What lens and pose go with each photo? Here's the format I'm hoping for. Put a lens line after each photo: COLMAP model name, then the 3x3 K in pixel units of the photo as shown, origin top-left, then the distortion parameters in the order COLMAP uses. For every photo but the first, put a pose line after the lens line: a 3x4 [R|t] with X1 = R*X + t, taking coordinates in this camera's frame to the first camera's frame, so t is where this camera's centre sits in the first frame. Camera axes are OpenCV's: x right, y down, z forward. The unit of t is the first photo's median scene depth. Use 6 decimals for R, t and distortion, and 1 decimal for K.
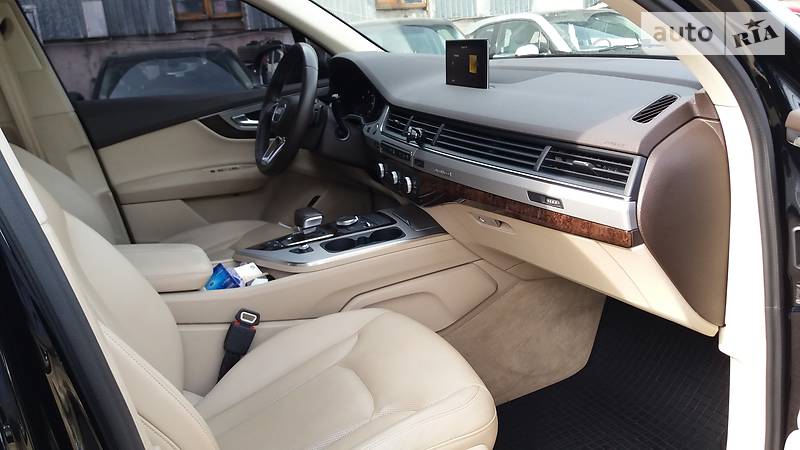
lens RADIAL K [[626.9, 0, 396.7], [0, 626.9, 232.8], [0, 0, 1]] dist [0.114489, -0.273048]
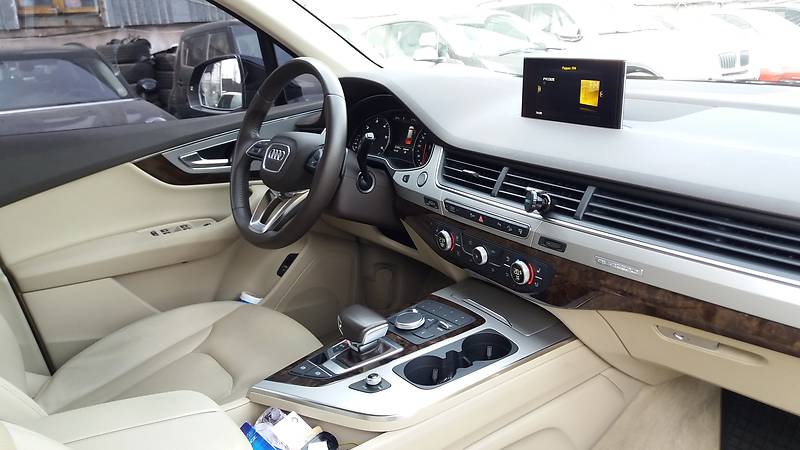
lens RADIAL K [[651.1, 0, 400.0], [0, 651.1, 225.0], [0, 0, 1]] dist [0.042302, -0.059638]
pose [[0.980412, -0.043835, 0.192017, -0.199078], [0.047486, 0.998767, -0.014454, -0.101907], [-0.191147, 0.023289, 0.981285, 0.278643]]
